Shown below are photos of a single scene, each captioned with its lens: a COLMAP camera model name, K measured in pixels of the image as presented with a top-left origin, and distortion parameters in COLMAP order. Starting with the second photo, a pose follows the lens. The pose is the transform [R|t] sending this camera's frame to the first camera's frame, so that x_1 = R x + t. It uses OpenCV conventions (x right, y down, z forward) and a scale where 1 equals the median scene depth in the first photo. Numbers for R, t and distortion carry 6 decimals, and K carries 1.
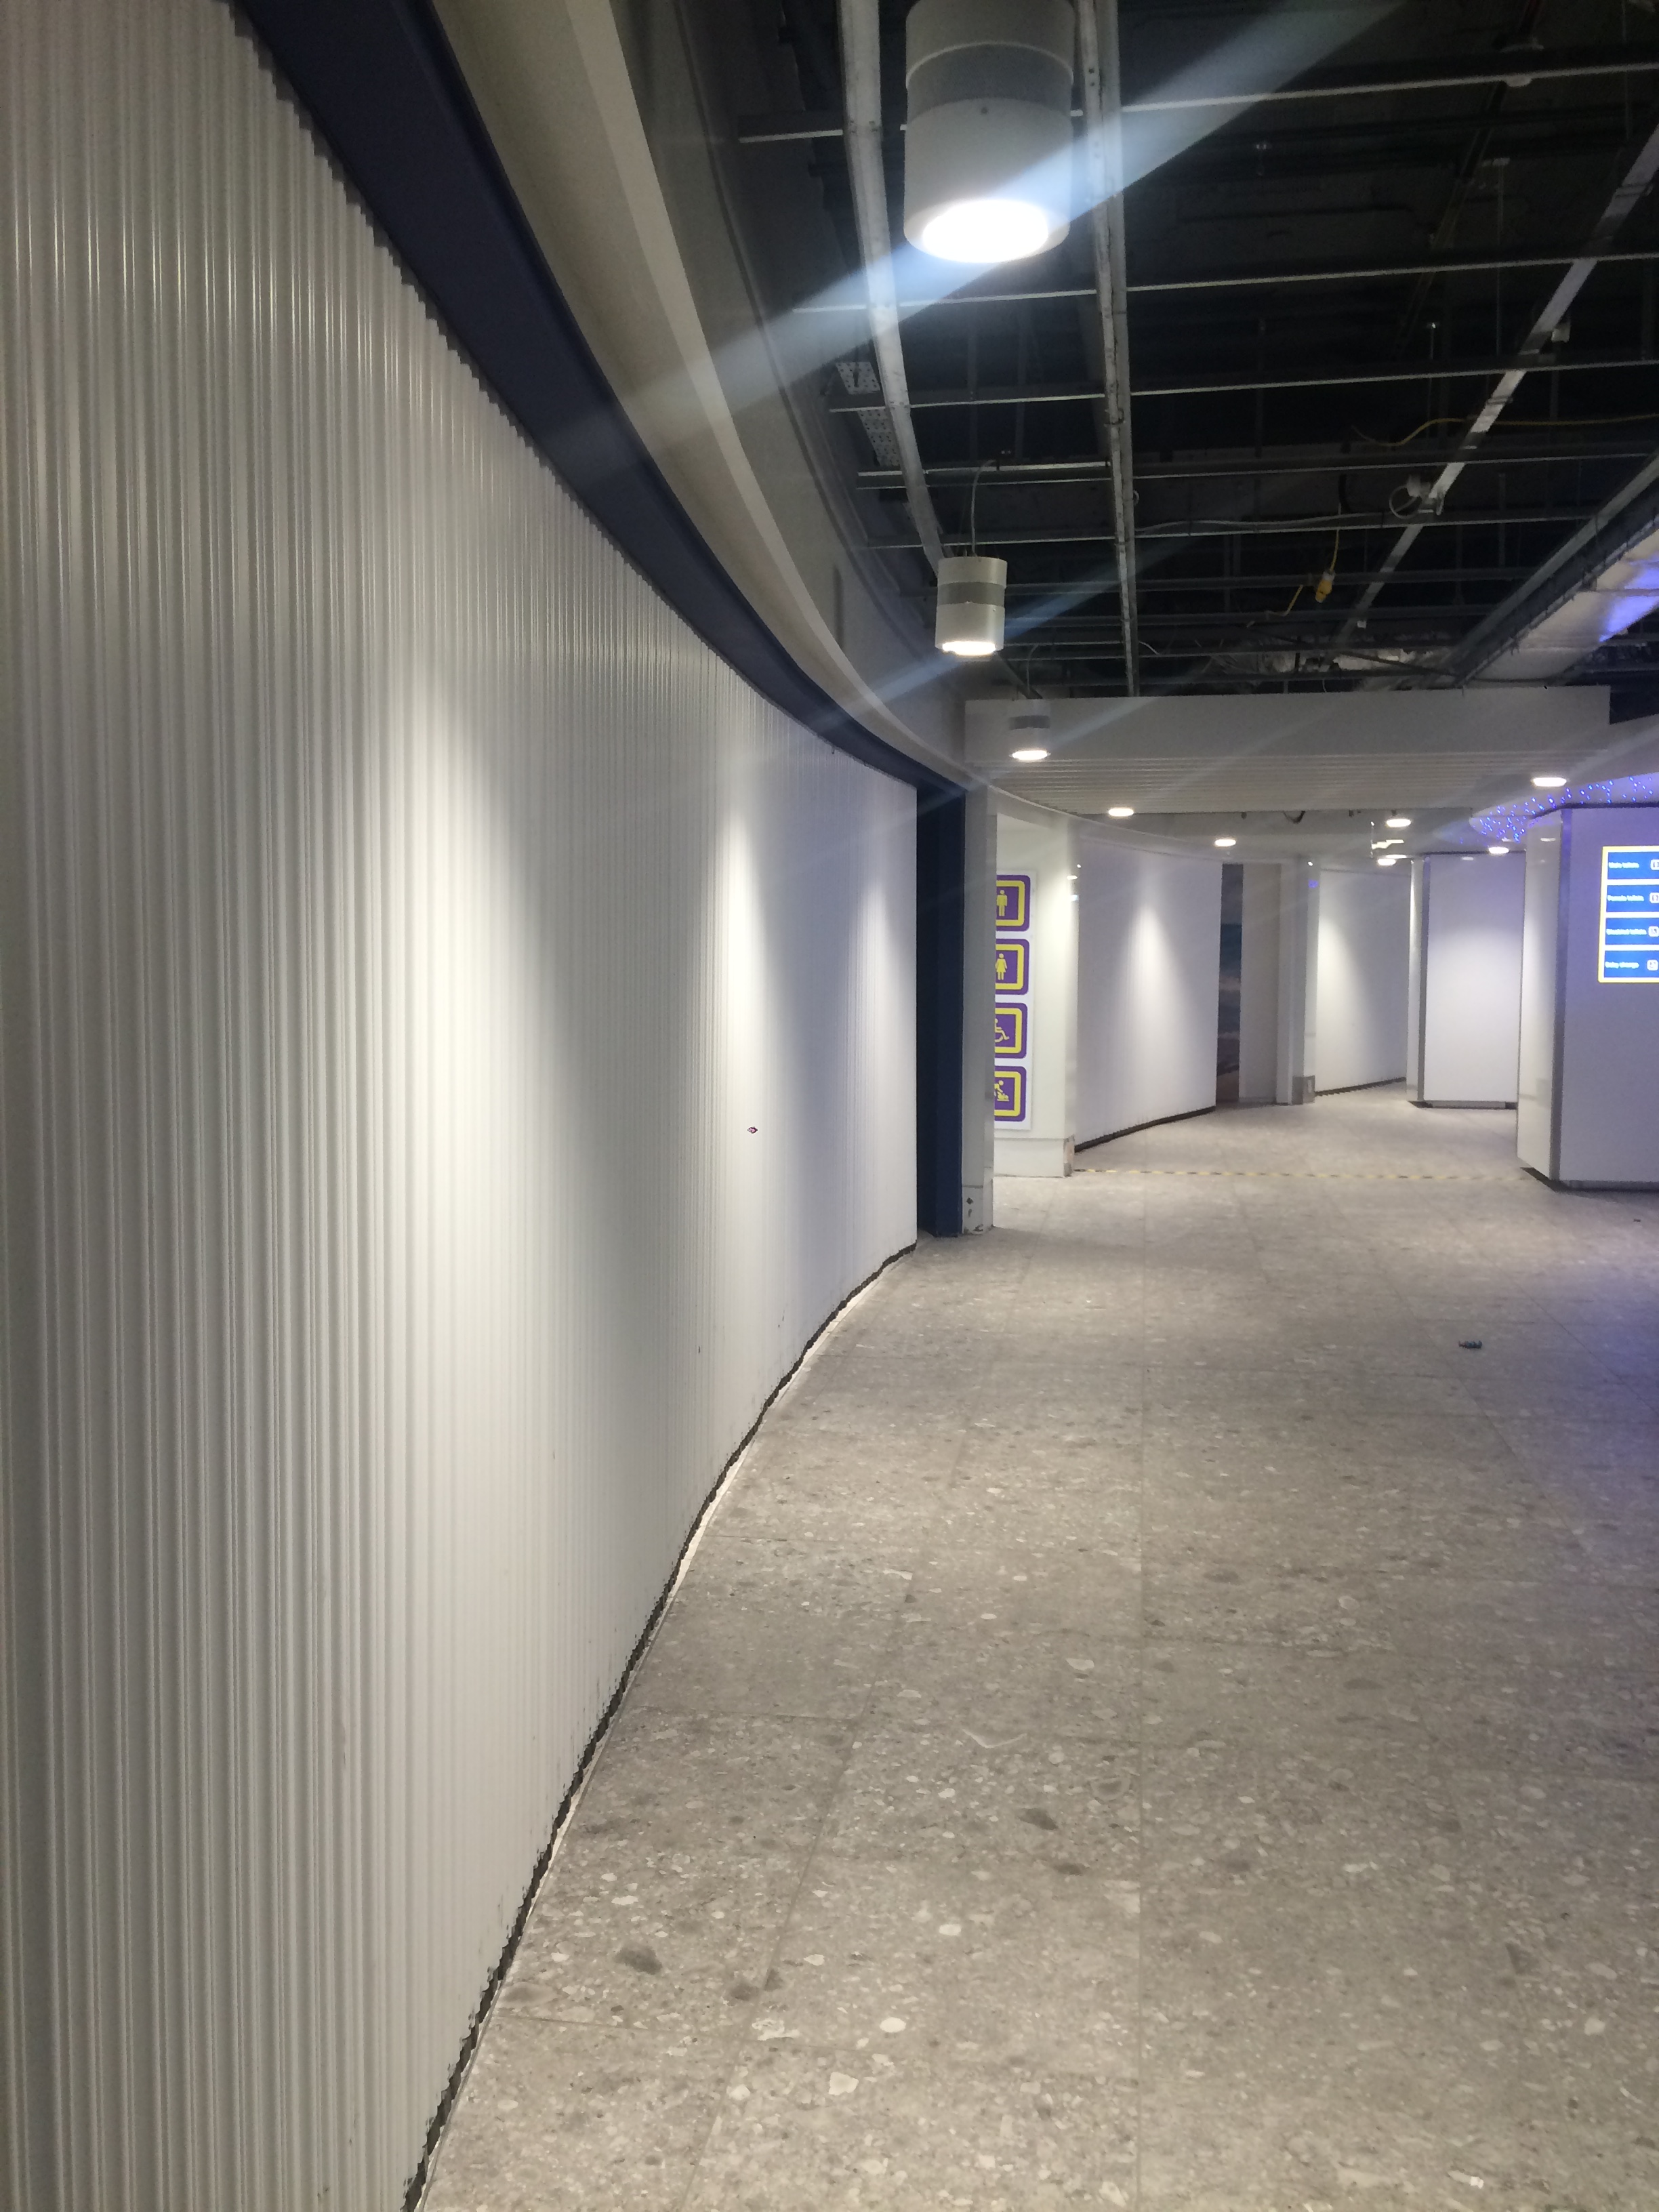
lens RADIAL K [[1891.4, 0, 839.8], [0, 1891.4, 1108.2], [0, 0, 1]] dist [0.086085, -0.113366]
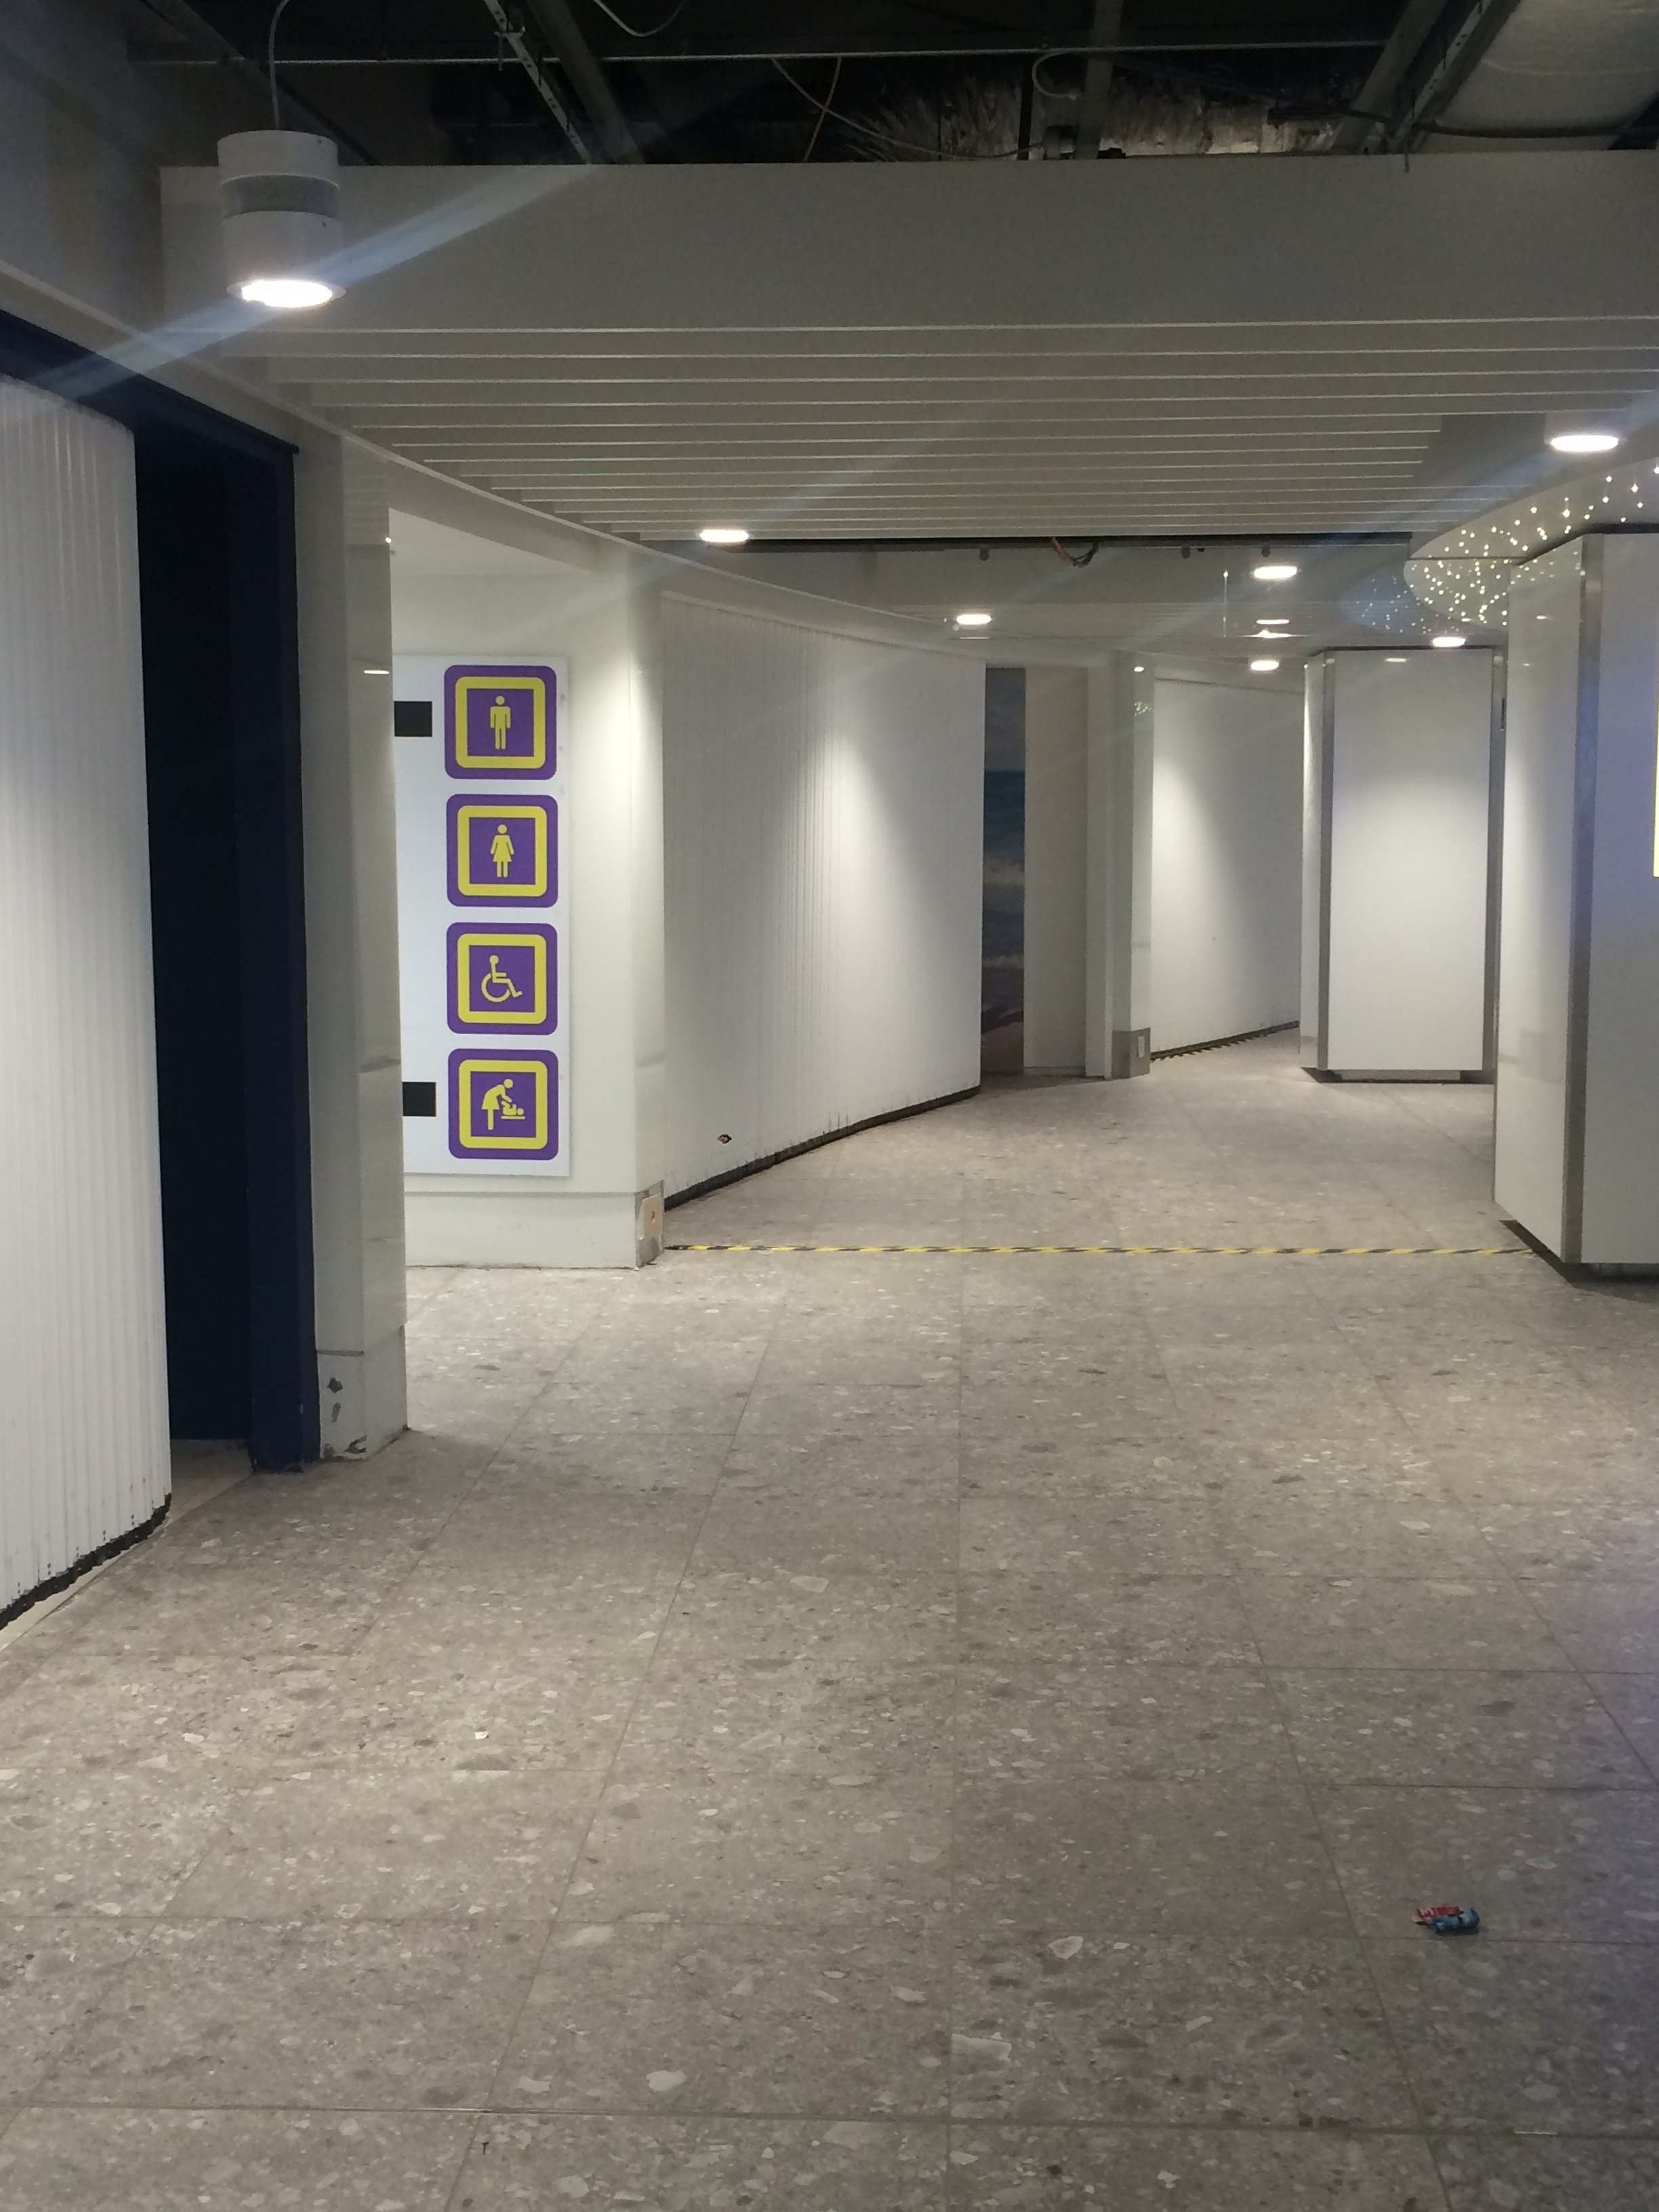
lens RADIAL K [[2559.4, 0, 830.0], [0, 2559.4, 1099.6], [0, 0, 1]] dist [0.069310, 0.000000]
pose [[0.994443, -0.015471, 0.104137, 0.080950], [0.012637, 0.999533, 0.027820, -0.021929], [-0.104518, -0.026349, 0.994174, 0.259007]]
